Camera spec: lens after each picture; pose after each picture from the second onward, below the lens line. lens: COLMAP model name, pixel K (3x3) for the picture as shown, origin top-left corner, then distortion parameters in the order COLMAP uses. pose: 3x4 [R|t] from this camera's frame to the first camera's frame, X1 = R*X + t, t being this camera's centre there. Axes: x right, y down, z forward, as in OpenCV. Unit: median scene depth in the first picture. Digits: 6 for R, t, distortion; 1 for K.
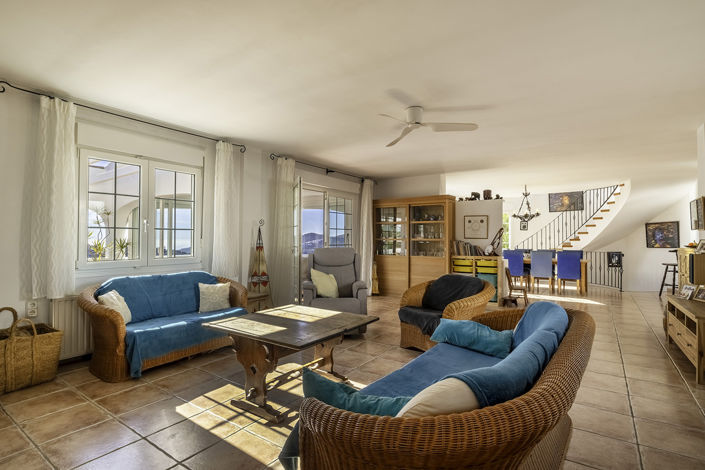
lens RADIAL K [[353.8, 0, 353.8], [0, 353.8, 233.6], [0, 0, 1]] dist [-0.001623, -0.001845]
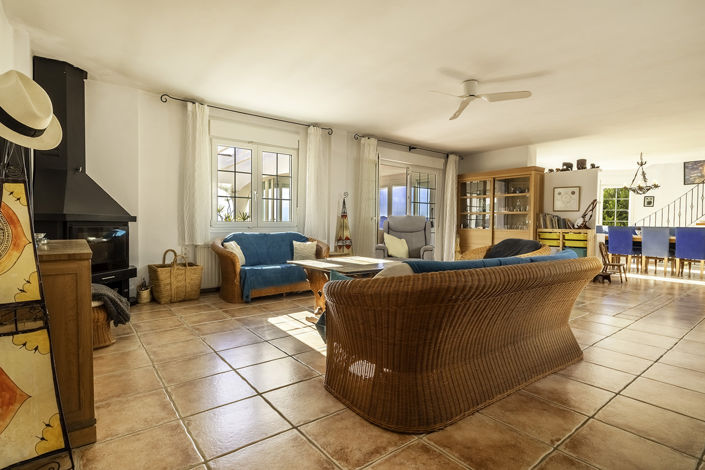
lens RADIAL K [[353.8, 0, 353.8], [0, 353.8, 233.6], [0, 0, 1]] dist [-0.001623, -0.001845]
pose [[0.956818, 0.015767, -0.290258, 0.108894], [-0.001774, 0.998826, 0.048406, 0.042109], [0.290681, -0.045801, 0.955723, -0.116129]]
